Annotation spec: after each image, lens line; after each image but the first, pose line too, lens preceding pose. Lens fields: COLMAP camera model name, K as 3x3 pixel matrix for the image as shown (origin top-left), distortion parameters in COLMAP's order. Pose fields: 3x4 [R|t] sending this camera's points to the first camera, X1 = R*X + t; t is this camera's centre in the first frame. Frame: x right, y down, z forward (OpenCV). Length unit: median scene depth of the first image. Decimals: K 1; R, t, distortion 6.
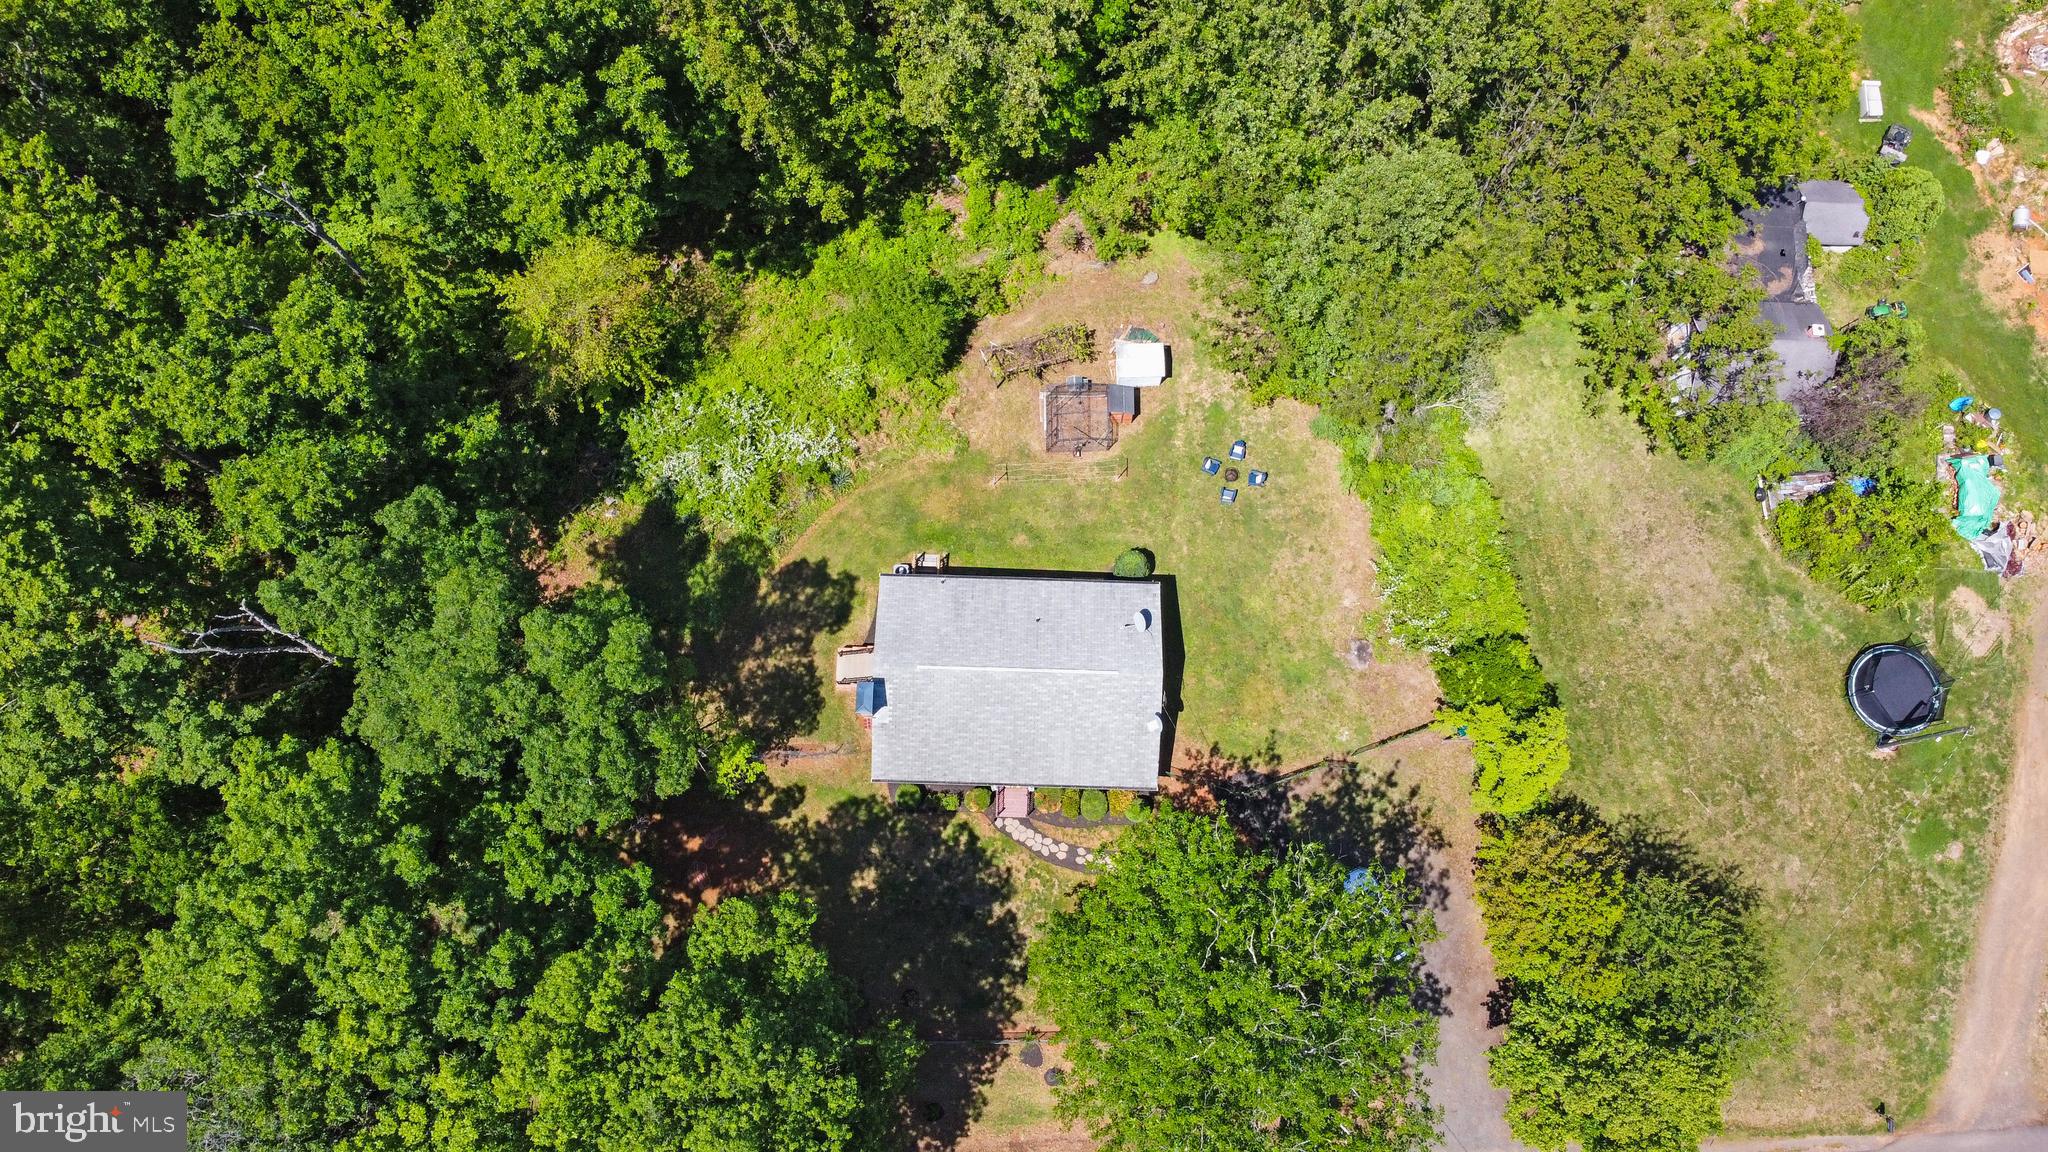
lens RADIAL K [[1620.1, 0, 1024.0], [0, 1620.1, 576.0], [0, 0, 1]] dist [-0.003344, 0.005786]
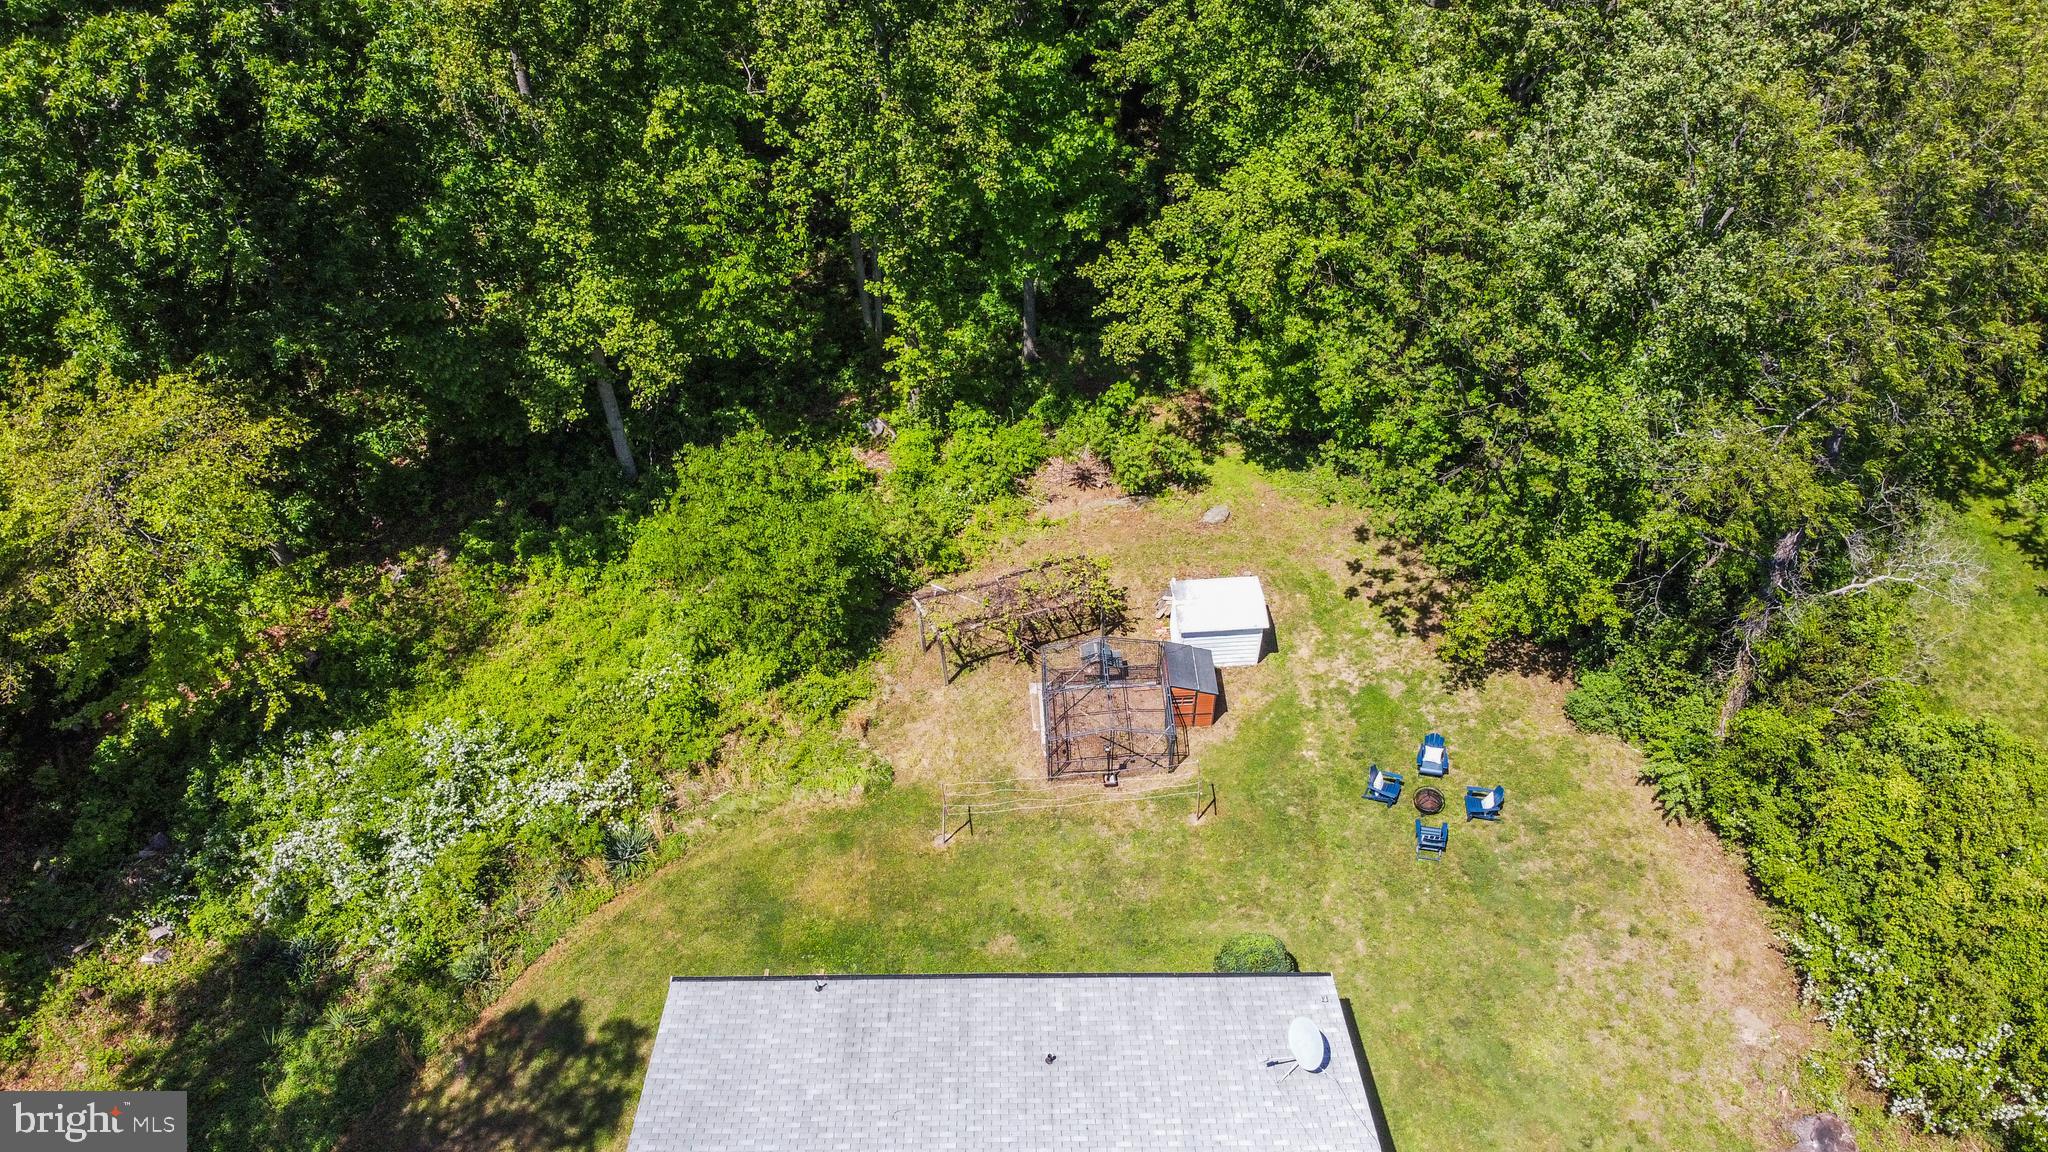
lens RADIAL K [[1620.1, 0, 1024.0], [0, 1620.1, 576.0], [0, 0, 1]] dist [-0.003344, 0.005786]
pose [[0.999157, -0.019302, 0.036230, -0.010400], [0.033190, 0.899216, -0.436245, 0.083748], [-0.024158, 0.437079, 0.899098, 0.521654]]
